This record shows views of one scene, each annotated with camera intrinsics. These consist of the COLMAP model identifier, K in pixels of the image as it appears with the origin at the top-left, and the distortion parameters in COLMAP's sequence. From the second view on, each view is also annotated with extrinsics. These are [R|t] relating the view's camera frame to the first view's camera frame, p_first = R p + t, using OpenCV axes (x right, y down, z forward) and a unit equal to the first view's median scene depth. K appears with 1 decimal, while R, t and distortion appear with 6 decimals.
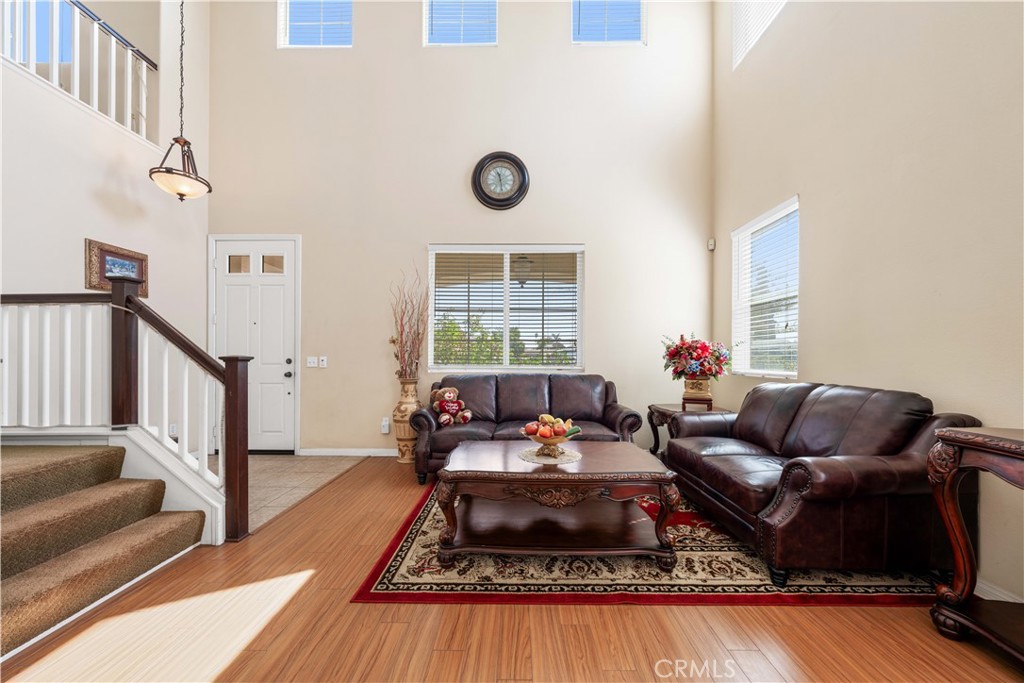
lens RADIAL K [[357.3, 0, 512.9], [0, 357.3, 357.6], [0, 0, 1]] dist [-0.001419, -0.000076]
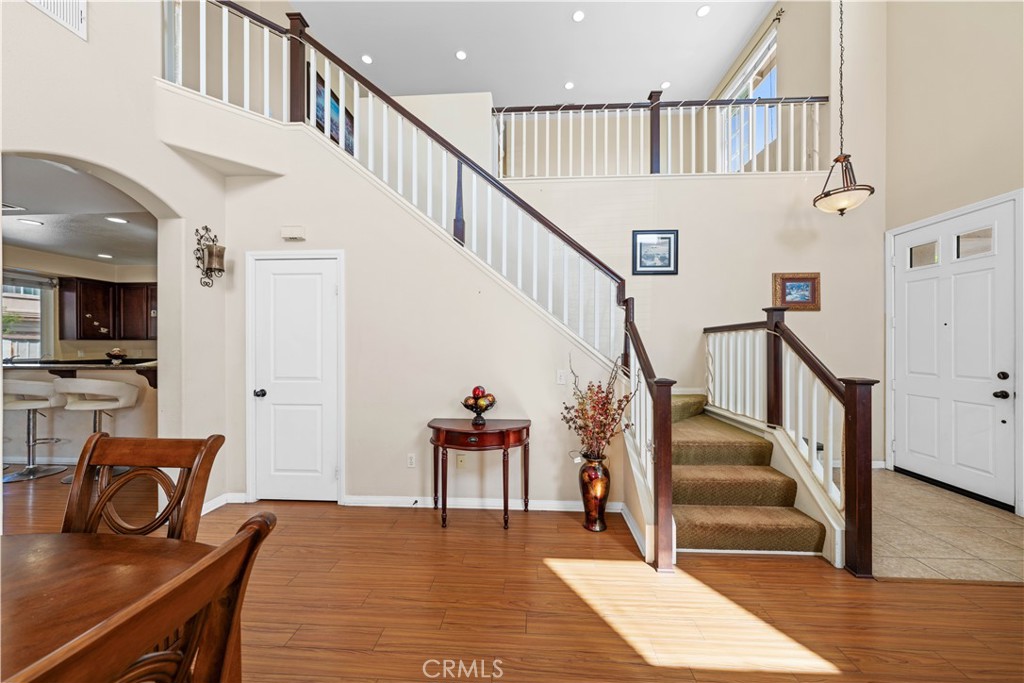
lens RADIAL K [[351.6, 0, 512.0], [0, 351.6, 341.5], [0, 0, 1]] dist [-0.000584, -0.000018]
pose [[-0.047734, -0.009684, -0.998813, 0.182430], [0.001027, 0.999952, -0.009744, -0.086564], [0.998860, -0.001491, -0.047722, 0.119286]]
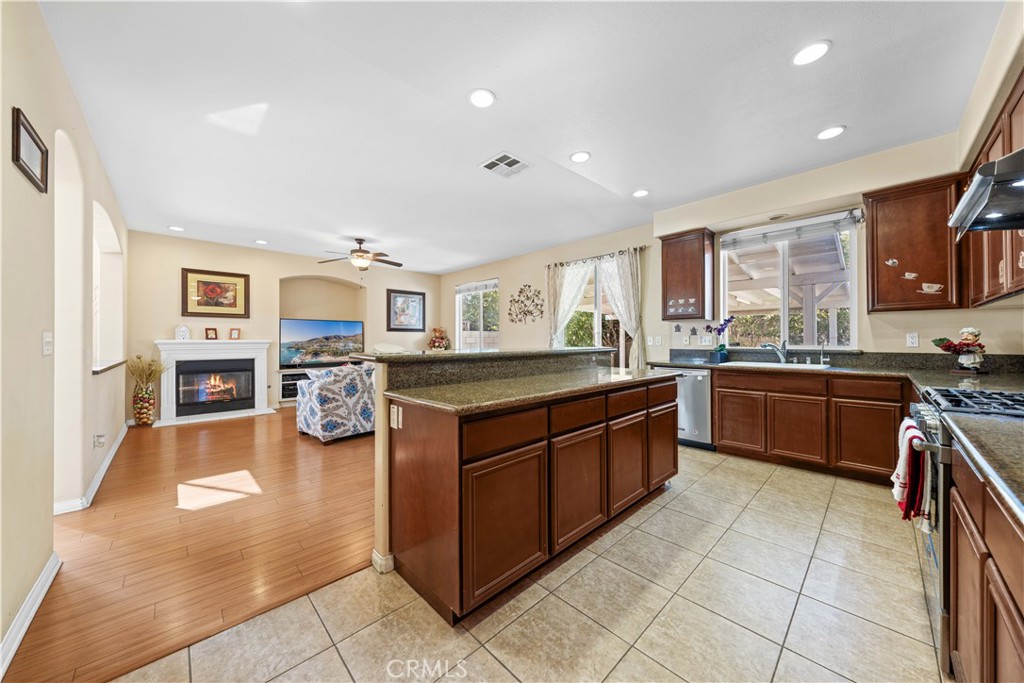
lens RADIAL K [[352.5, 0, 520.0], [0, 352.5, 338.6], [0, 0, 1]] dist [0.000403, 0.000055]
pose [[-0.706275, 0.000305, 0.707937, -2.183213], [-0.001040, 0.999998, -0.001469, -0.026763], [-0.707937, -0.001774, -0.706274, -1.253118]]
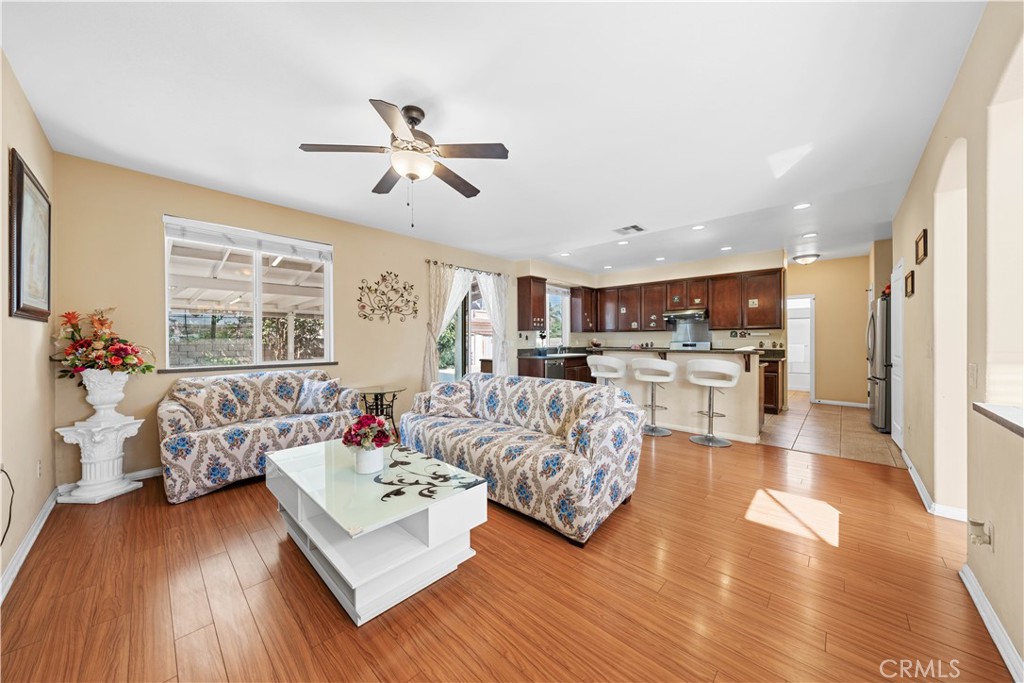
lens RADIAL K [[348.6, 0, 513.6], [0, 348.6, 339.0], [0, 0, 1]] dist [-0.000158, -0.000008]
pose [[-0.680051, -0.004218, -0.733152, 0.759986], [-0.002253, 0.999991, -0.003664, -0.045857], [0.733161, -0.000840, -0.680055, -1.281092]]
